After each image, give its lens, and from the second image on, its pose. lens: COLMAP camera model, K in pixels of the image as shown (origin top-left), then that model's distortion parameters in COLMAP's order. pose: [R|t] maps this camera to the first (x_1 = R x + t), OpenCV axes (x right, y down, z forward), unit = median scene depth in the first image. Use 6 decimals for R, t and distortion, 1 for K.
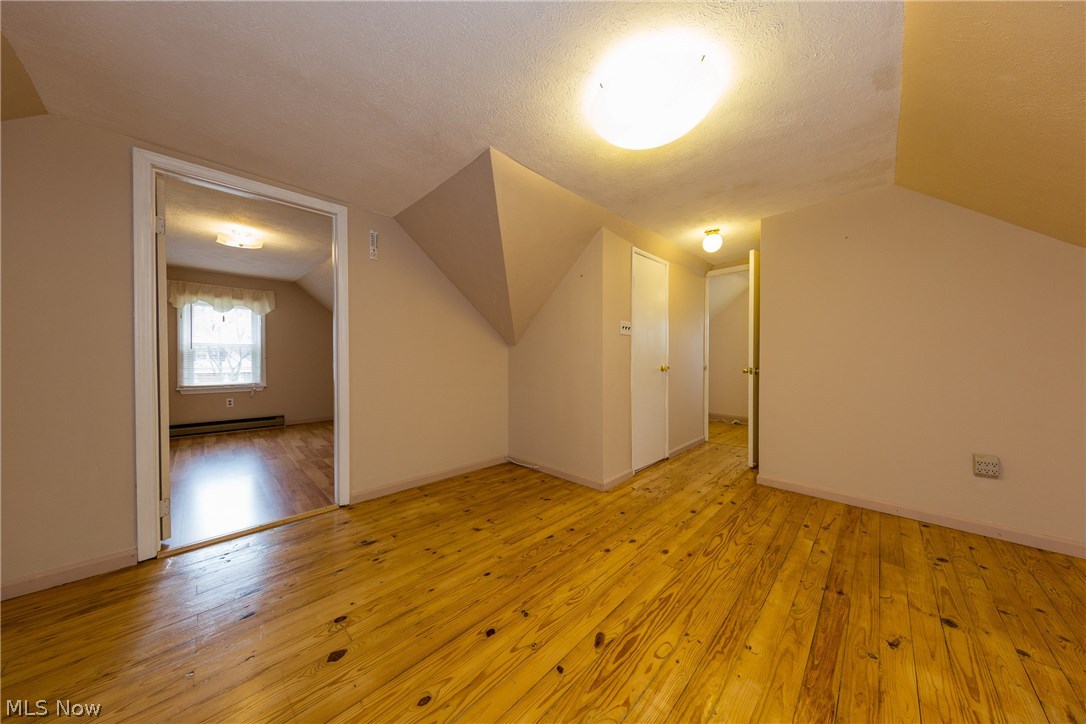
lens RADIAL K [[345.7, 0, 546.9], [0, 345.7, 361.8], [0, 0, 1]] dist [0.000975, -0.000061]
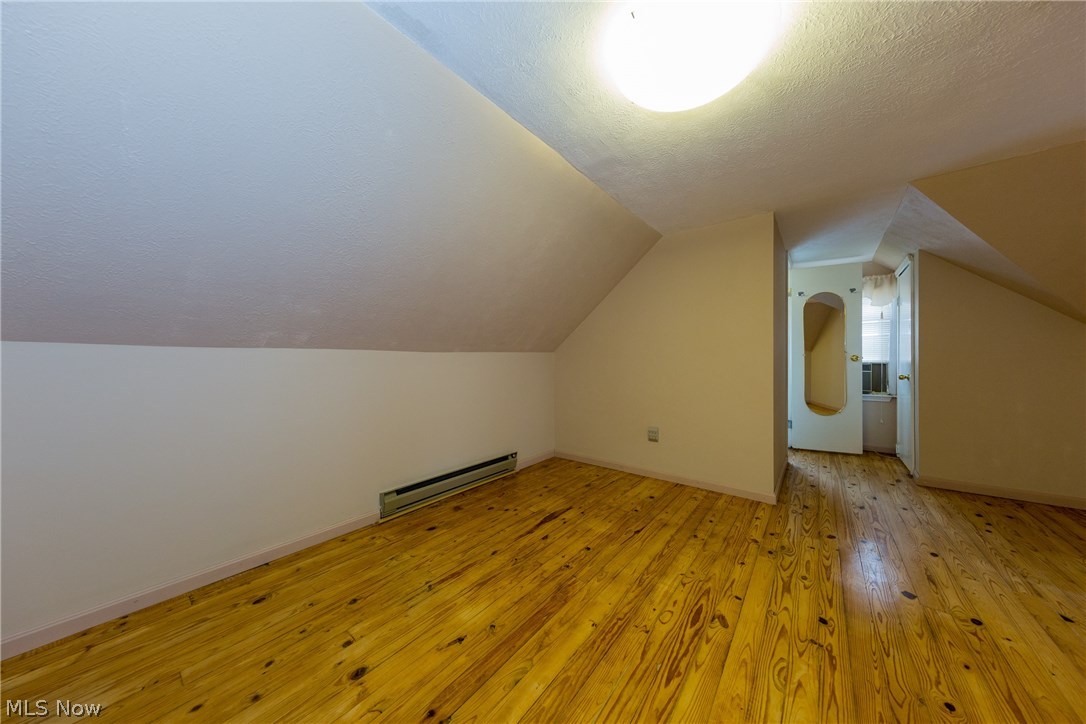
lens RADIAL K [[345.7, 0, 546.9], [0, 345.7, 361.8], [0, 0, 1]] dist [0.000975, -0.000061]
pose [[-0.994875, 0.008960, -0.100717, 0.816520], [0.008070, 0.999925, 0.009247, -0.043008], [0.100792, 0.008387, -0.994872, 2.034251]]
